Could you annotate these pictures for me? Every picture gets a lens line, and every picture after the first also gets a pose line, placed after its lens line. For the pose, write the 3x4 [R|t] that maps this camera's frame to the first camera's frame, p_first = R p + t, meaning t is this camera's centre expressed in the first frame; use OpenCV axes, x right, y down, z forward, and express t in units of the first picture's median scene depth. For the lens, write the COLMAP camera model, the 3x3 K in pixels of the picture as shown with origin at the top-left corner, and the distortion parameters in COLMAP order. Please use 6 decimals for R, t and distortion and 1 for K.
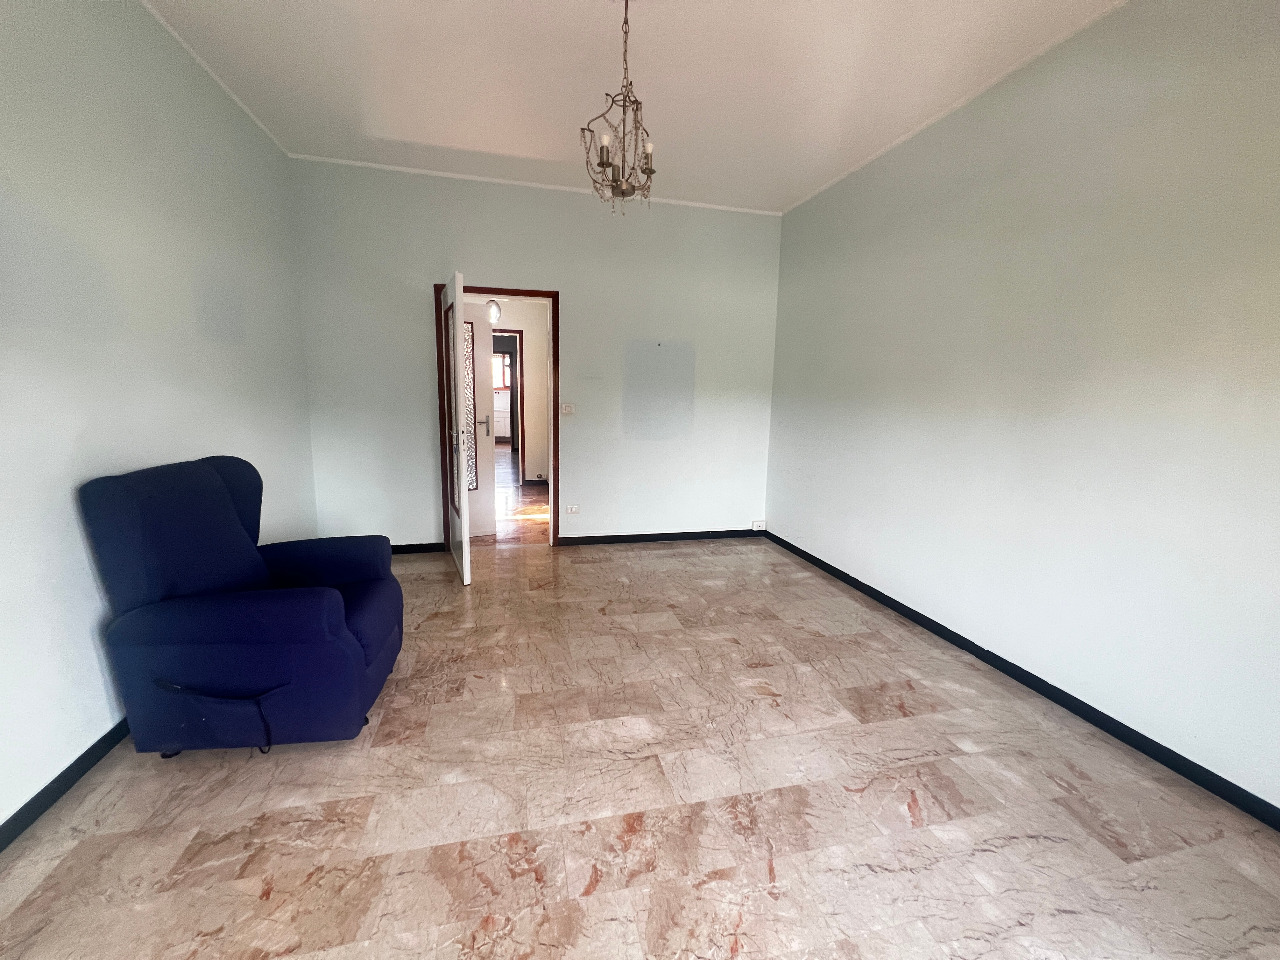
lens RADIAL K [[515.4, 0, 640.0], [0, 515.4, 480.0], [0, 0, 1]] dist [0.001270, 0.000158]
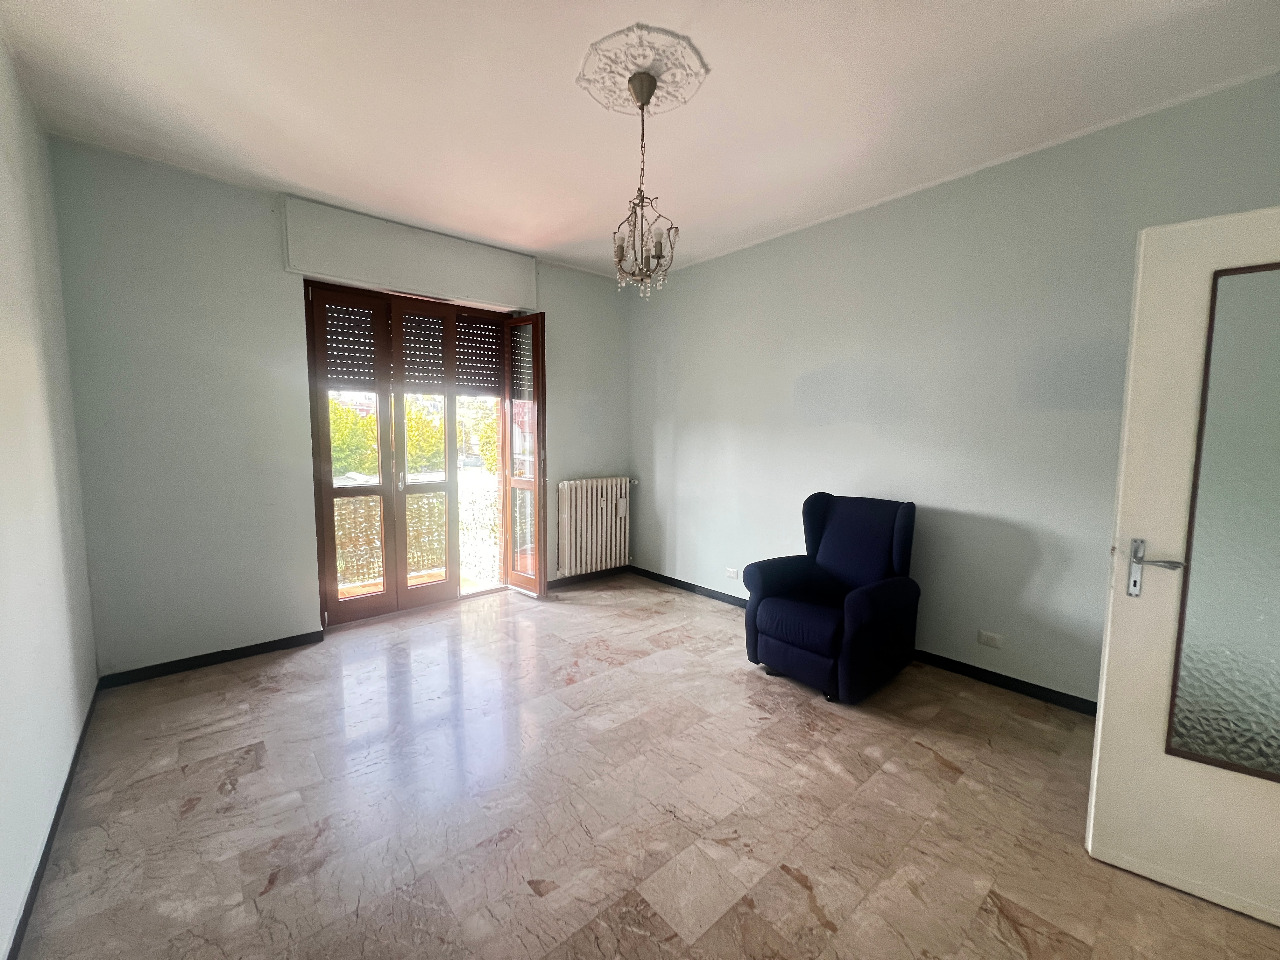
lens RADIAL K [[515.4, 0, 640.0], [0, 515.4, 480.0], [0, 0, 1]] dist [0.001270, 0.000158]
pose [[-0.888044, 0.015294, -0.459503, 0.399553], [-0.099707, 0.969254, 0.224956, -0.311995], [0.448816, 0.245586, -0.859216, 1.679214]]
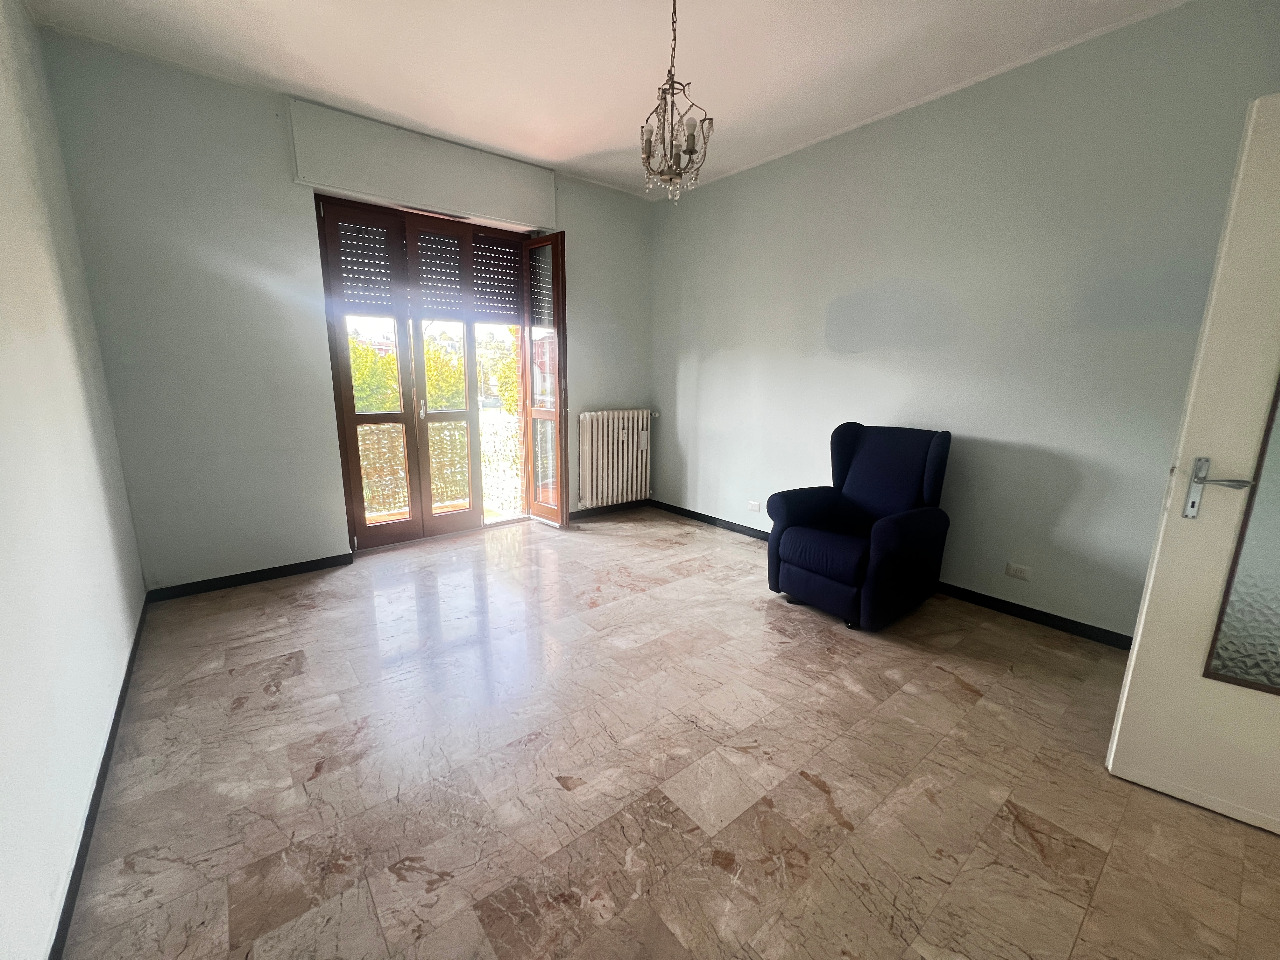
lens RADIAL K [[515.4, 0, 640.0], [0, 515.4, 480.0], [0, 0, 1]] dist [0.001270, 0.000158]
pose [[-0.904255, 0.054482, -0.423503, 0.401390], [-0.099955, 0.937259, 0.333997, -0.266983], [0.415129, 0.344349, -0.842076, 1.665943]]
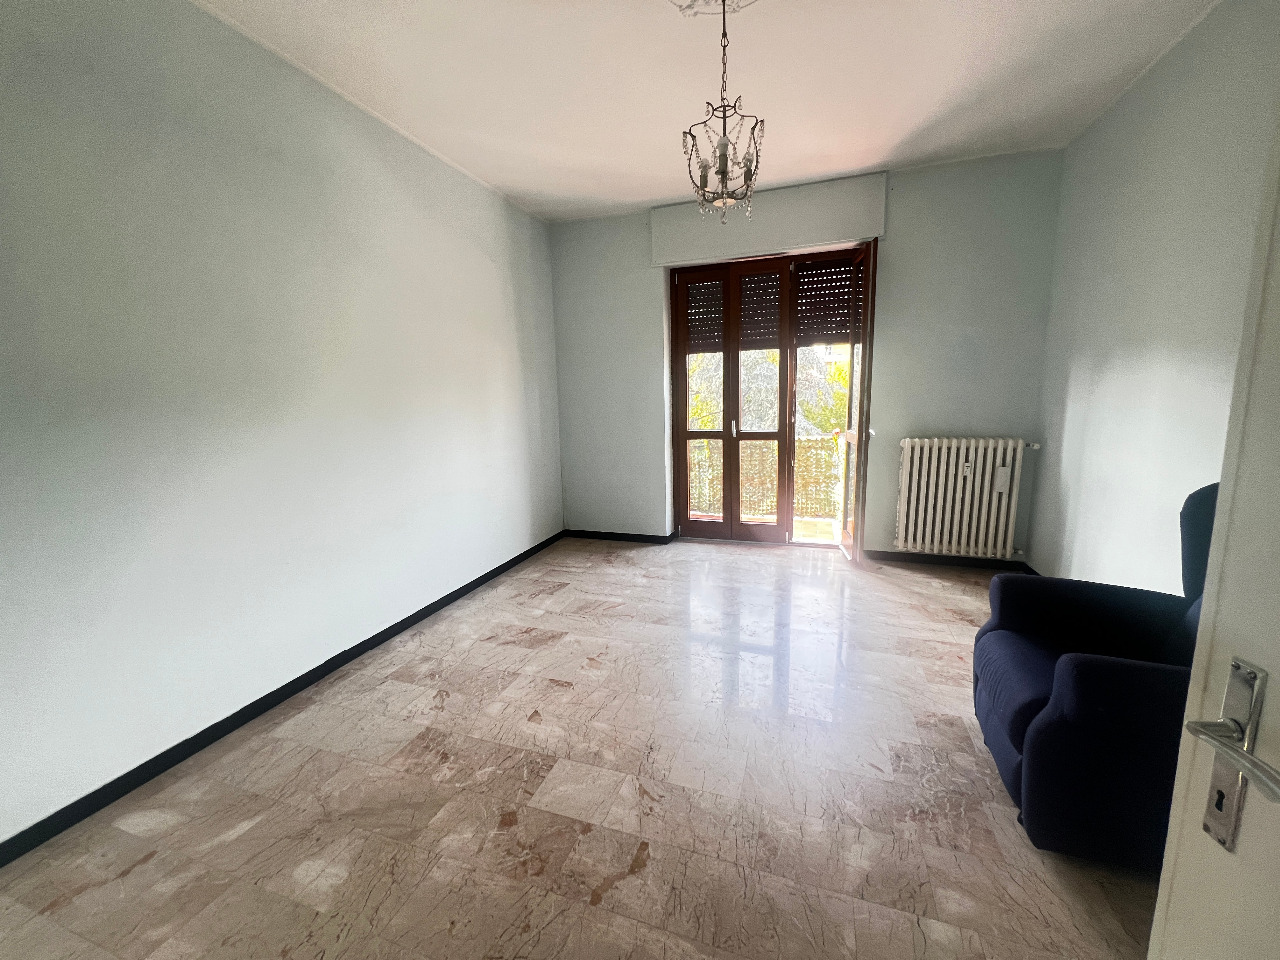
lens RADIAL K [[515.5, 0, 627.9], [0, 515.5, 479.7], [0, 0, 1]] dist [0.000254, 0.000121]
pose [[-0.833256, -0.089901, 0.545529, -0.385632], [0.097294, 0.947451, 0.304745, -0.297690], [-0.544259, 0.307008, -0.780723, 1.670371]]
